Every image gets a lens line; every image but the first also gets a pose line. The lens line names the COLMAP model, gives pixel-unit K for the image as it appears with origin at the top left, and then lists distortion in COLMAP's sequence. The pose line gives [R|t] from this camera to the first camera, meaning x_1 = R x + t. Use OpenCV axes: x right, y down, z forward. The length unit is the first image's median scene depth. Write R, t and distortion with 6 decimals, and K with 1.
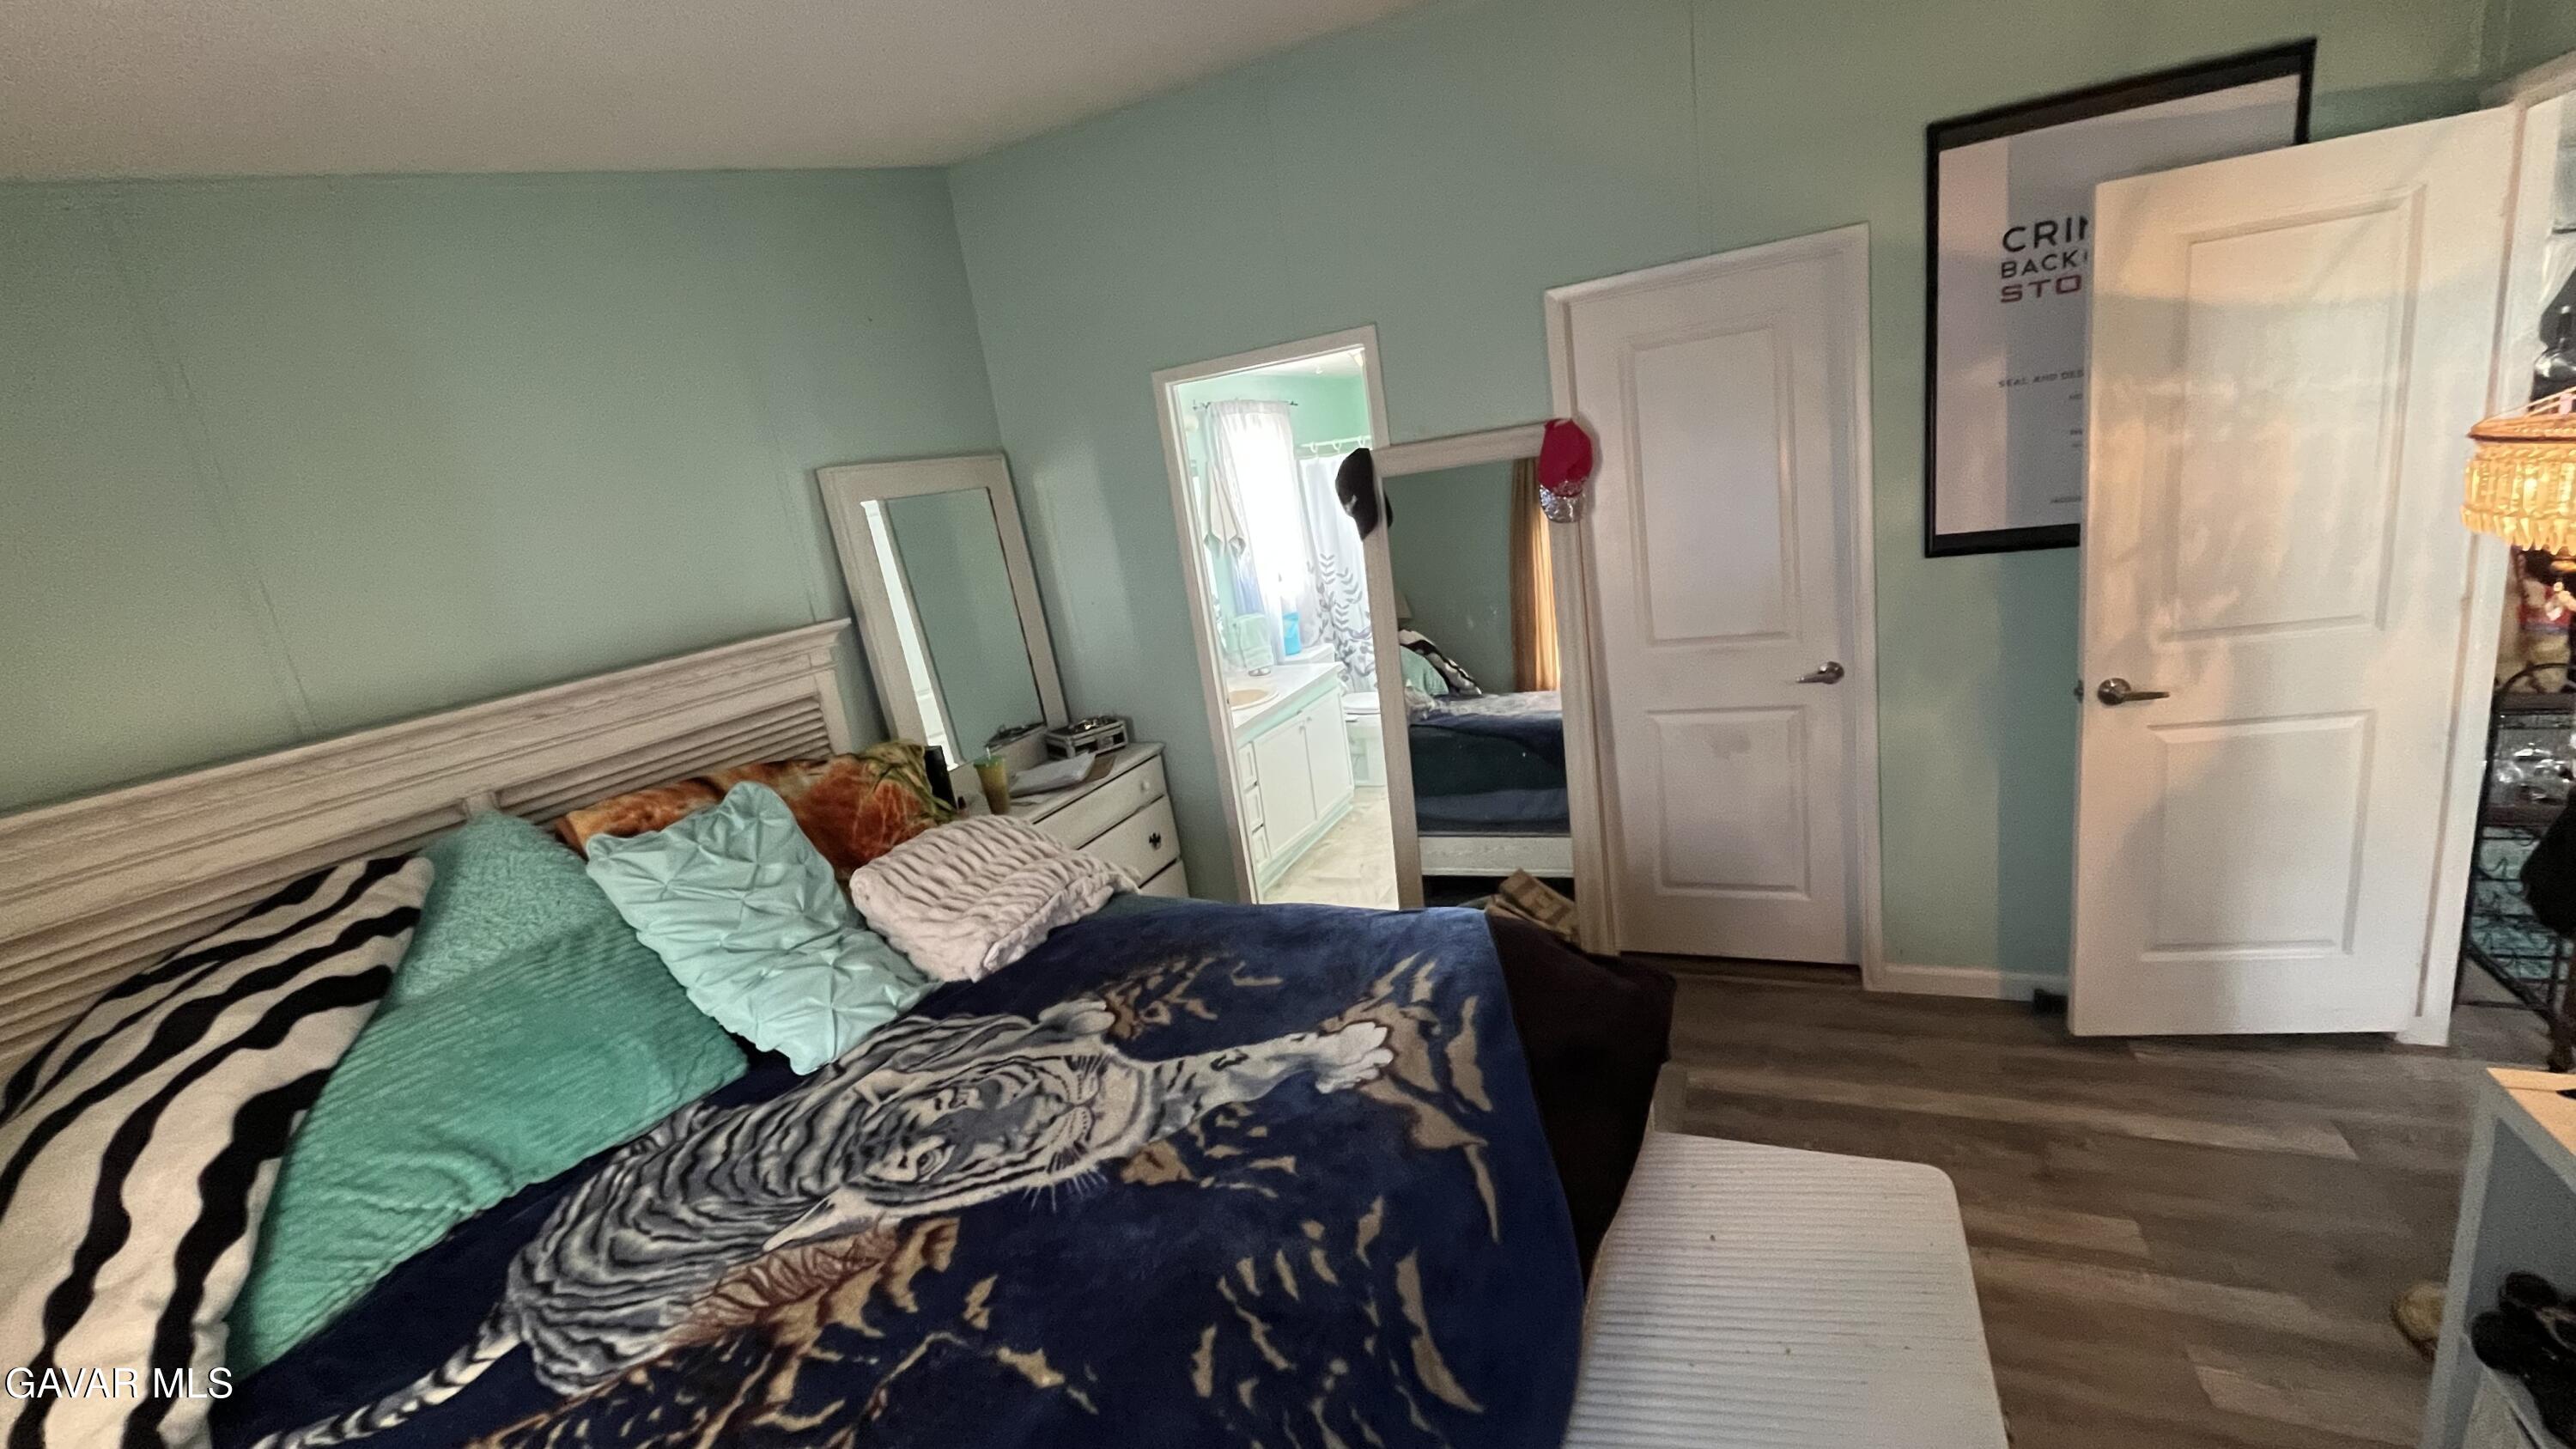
lens RADIAL K [[1035.3, 0, 1288.0], [0, 1035.3, 724.5], [0, 0, 1]] dist [-0.002022, -0.000110]
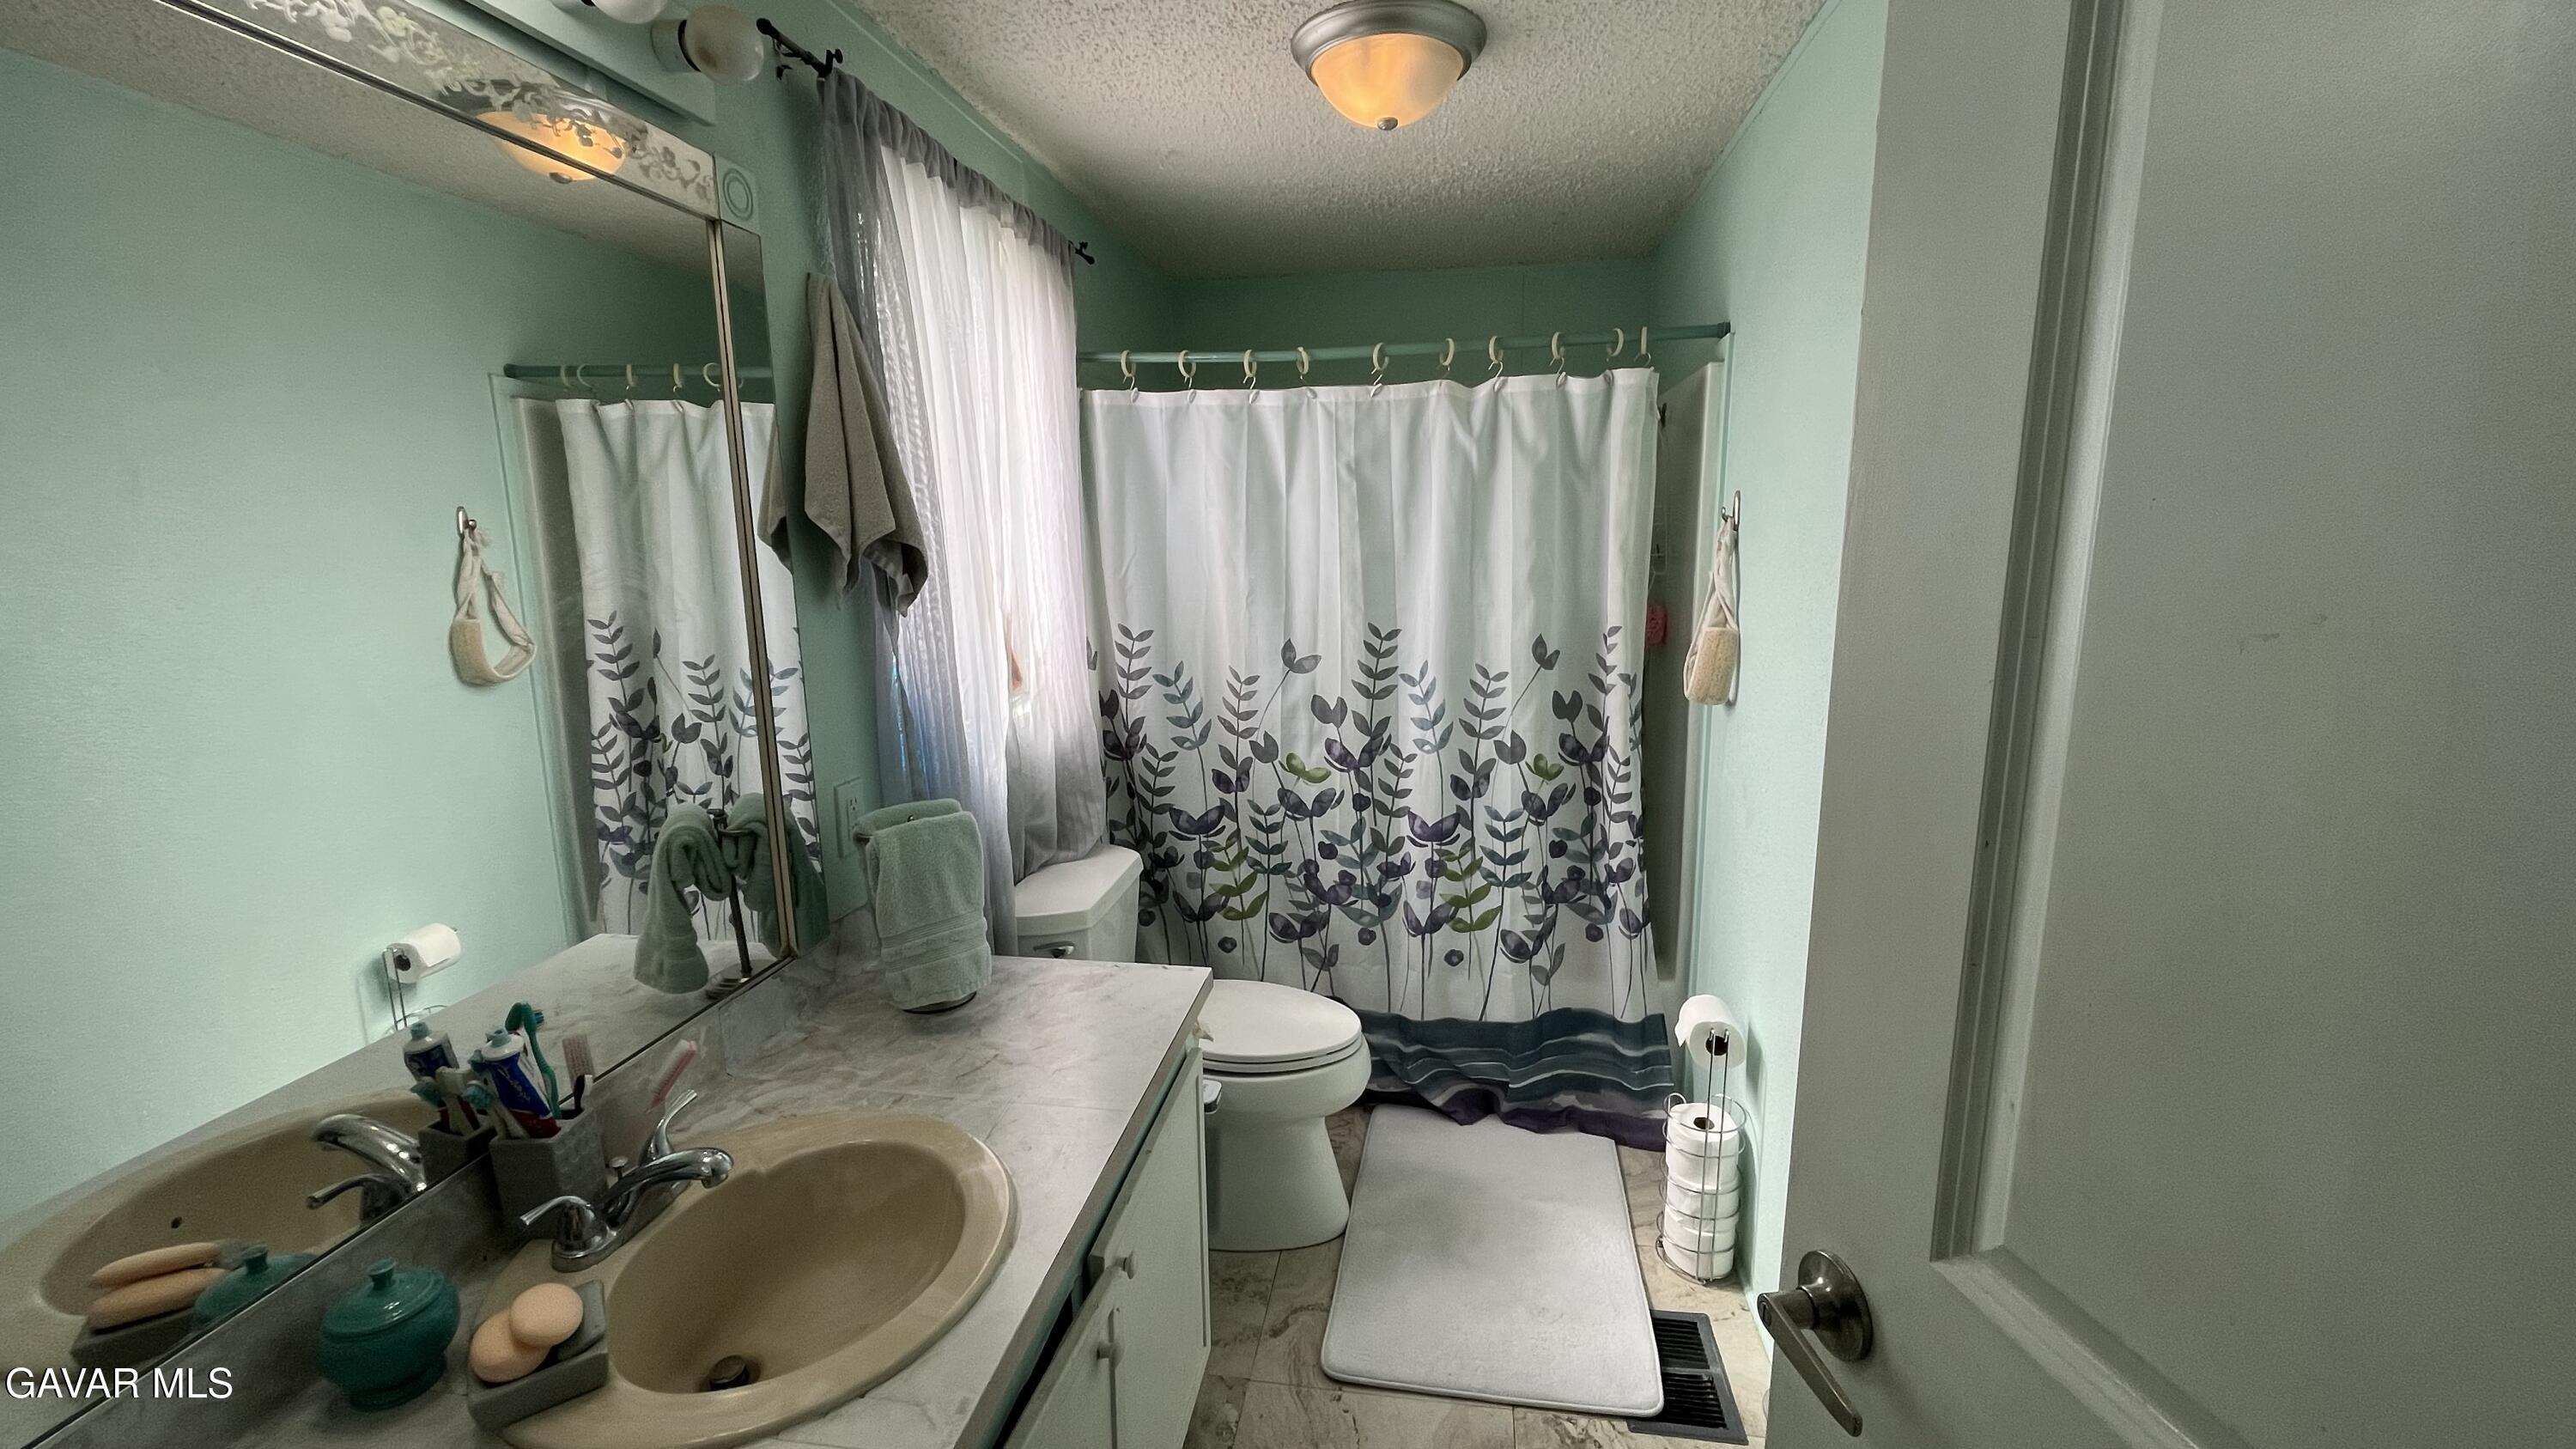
lens RADIAL K [[1035.3, 0, 1288.0], [0, 1035.3, 724.5], [0, 0, 1]] dist [-0.002022, -0.000110]
pose [[0.953339, 0.082033, 0.290545, -0.038681], [-0.060738, 0.994814, -0.081584, -0.172963], [-0.295730, 0.060130, 0.953377, 1.067546]]
